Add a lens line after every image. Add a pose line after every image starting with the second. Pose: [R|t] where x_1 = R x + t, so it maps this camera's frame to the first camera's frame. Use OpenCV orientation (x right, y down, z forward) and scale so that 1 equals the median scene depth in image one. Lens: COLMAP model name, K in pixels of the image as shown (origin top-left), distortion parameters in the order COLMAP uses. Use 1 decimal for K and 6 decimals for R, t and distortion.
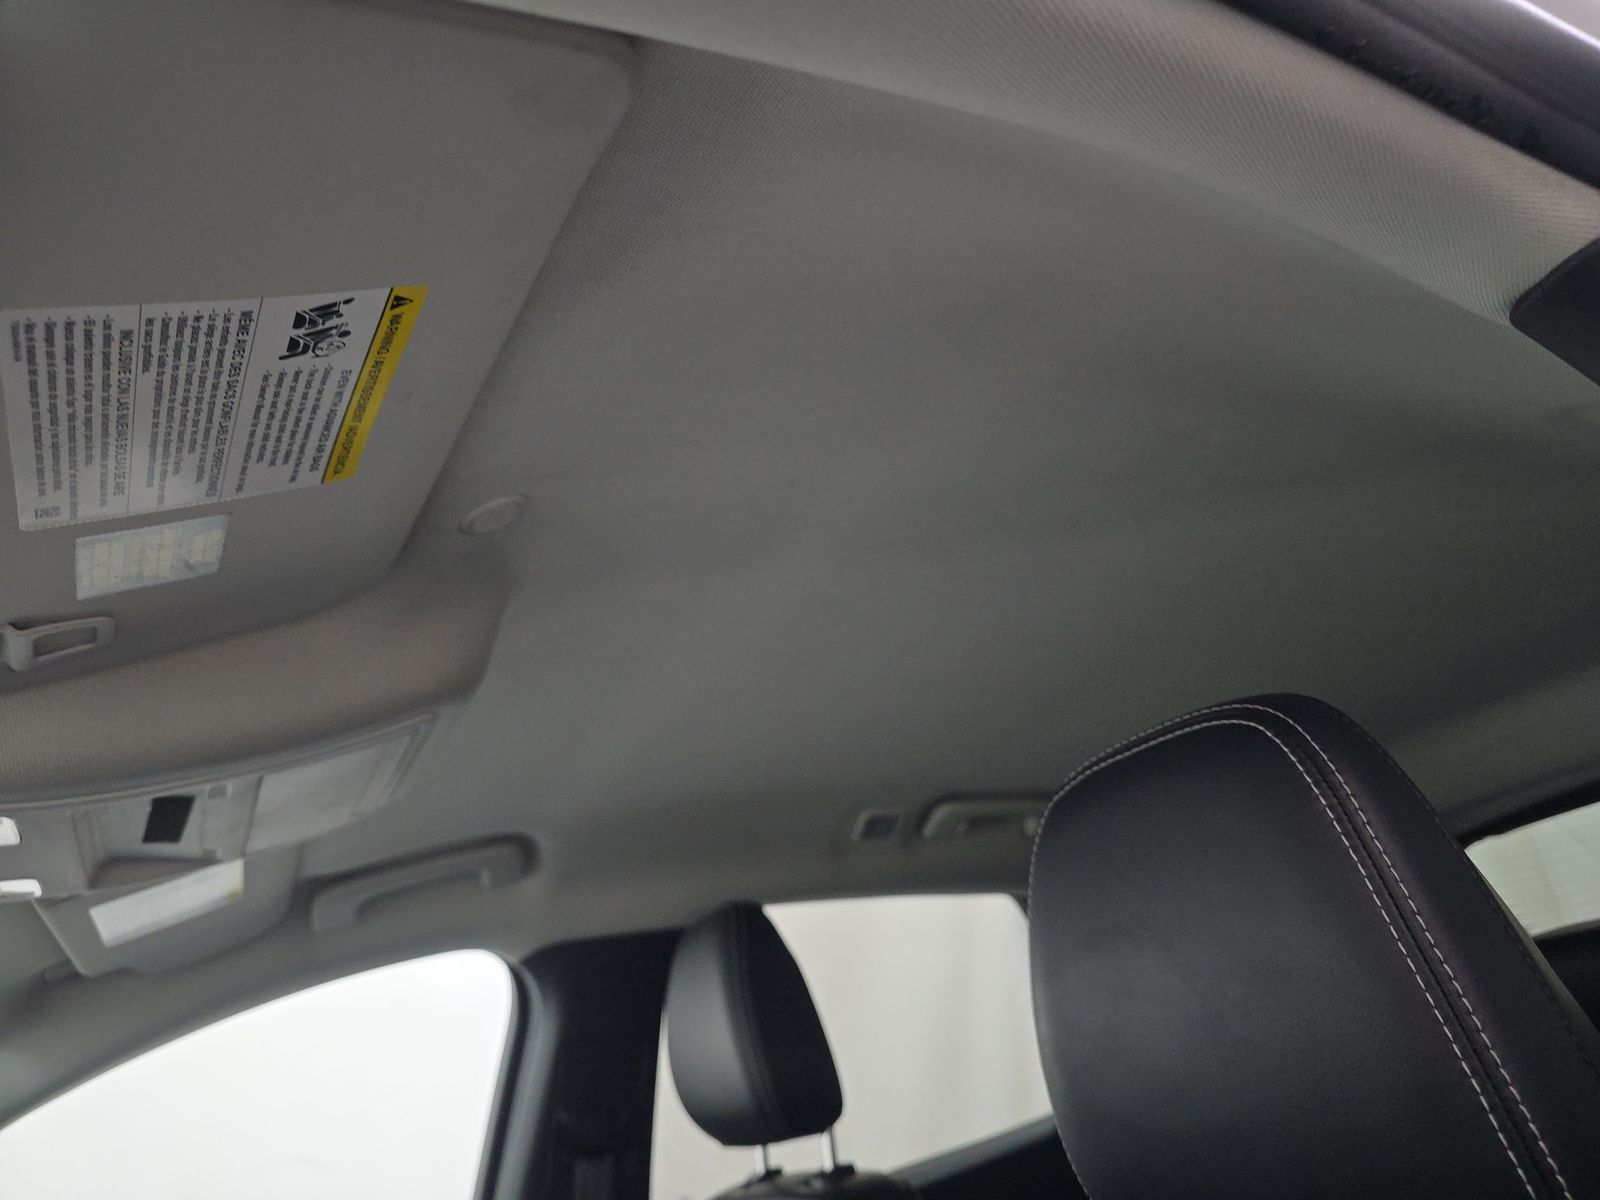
lens RADIAL K [[1110.9, 0, 795.2], [0, 1110.9, 604.9], [0, 0, 1]] dist [0.027546, -0.026626]
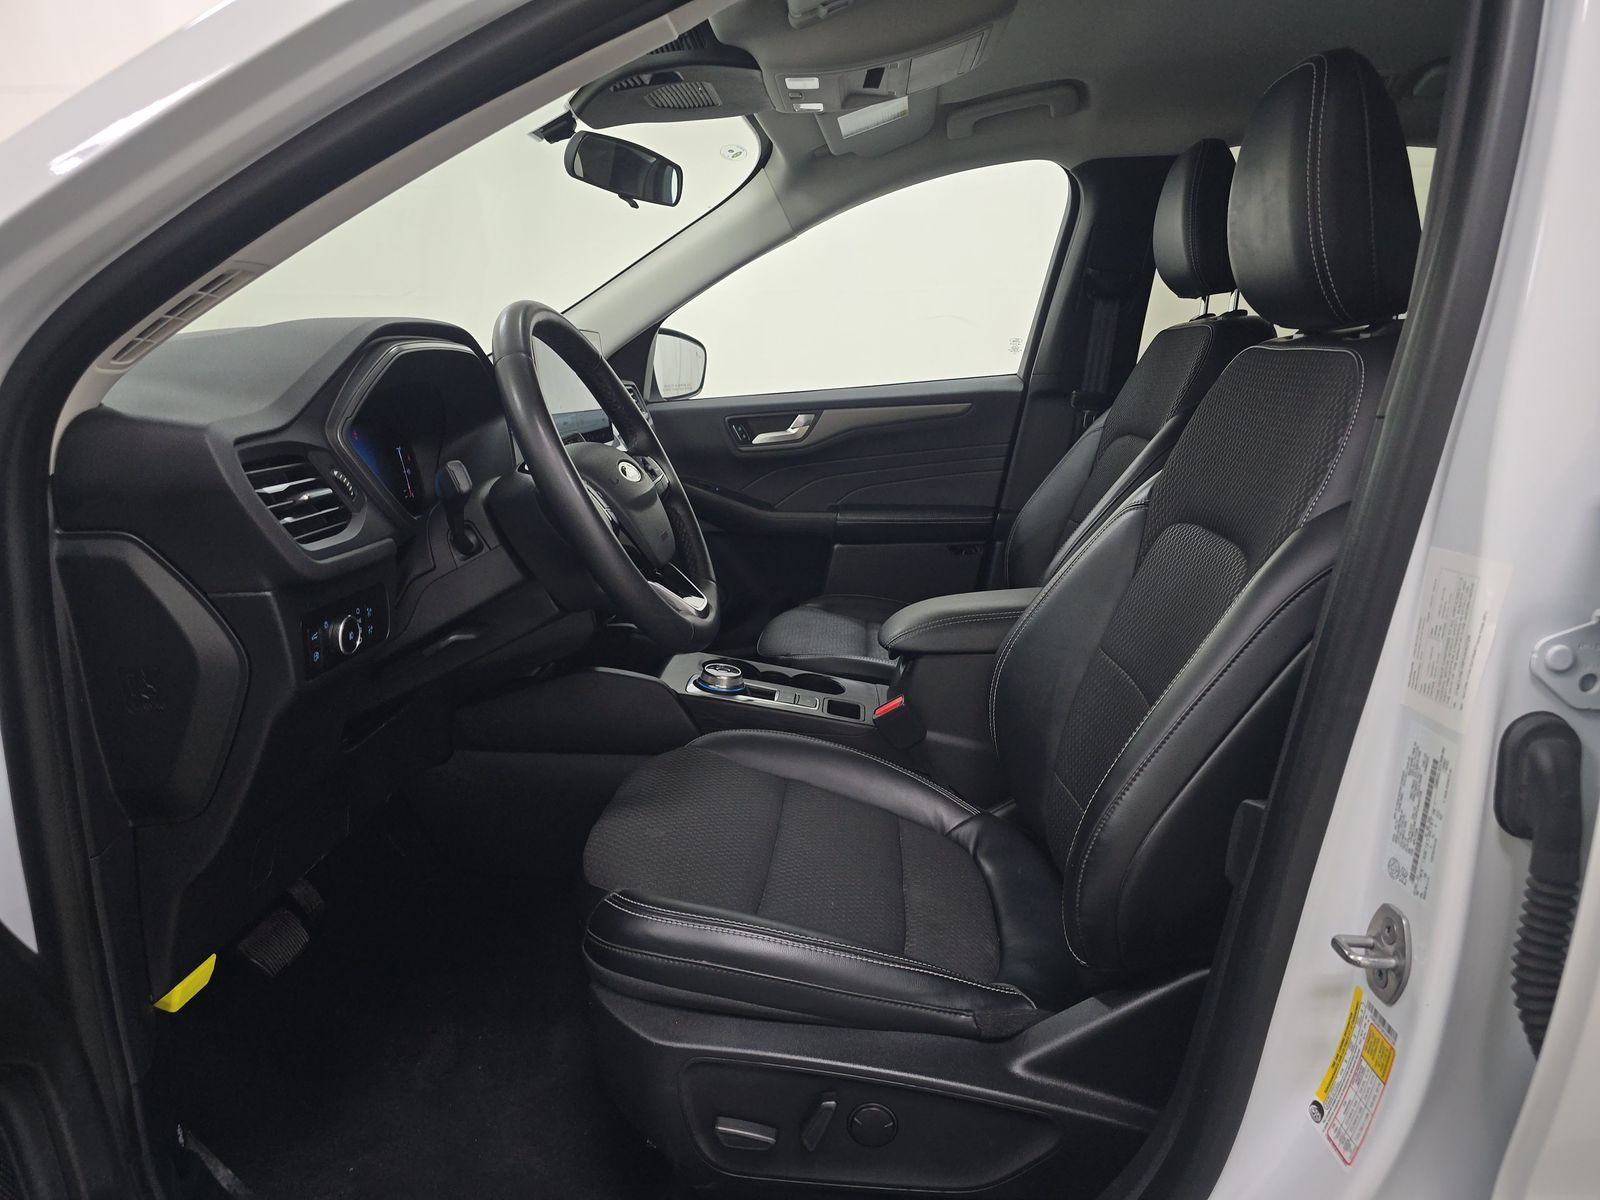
lens RADIAL K [[1110.9, 0, 792.7], [0, 1110.9, 610.8], [0, 0, 1]] dist [0.027546, -0.026626]
pose [[0.850218, 0.265701, -0.454457, 0.384737], [0.075649, 0.792655, 0.604959, -0.212065], [0.520966, -0.548727, 0.653830, -0.726602]]
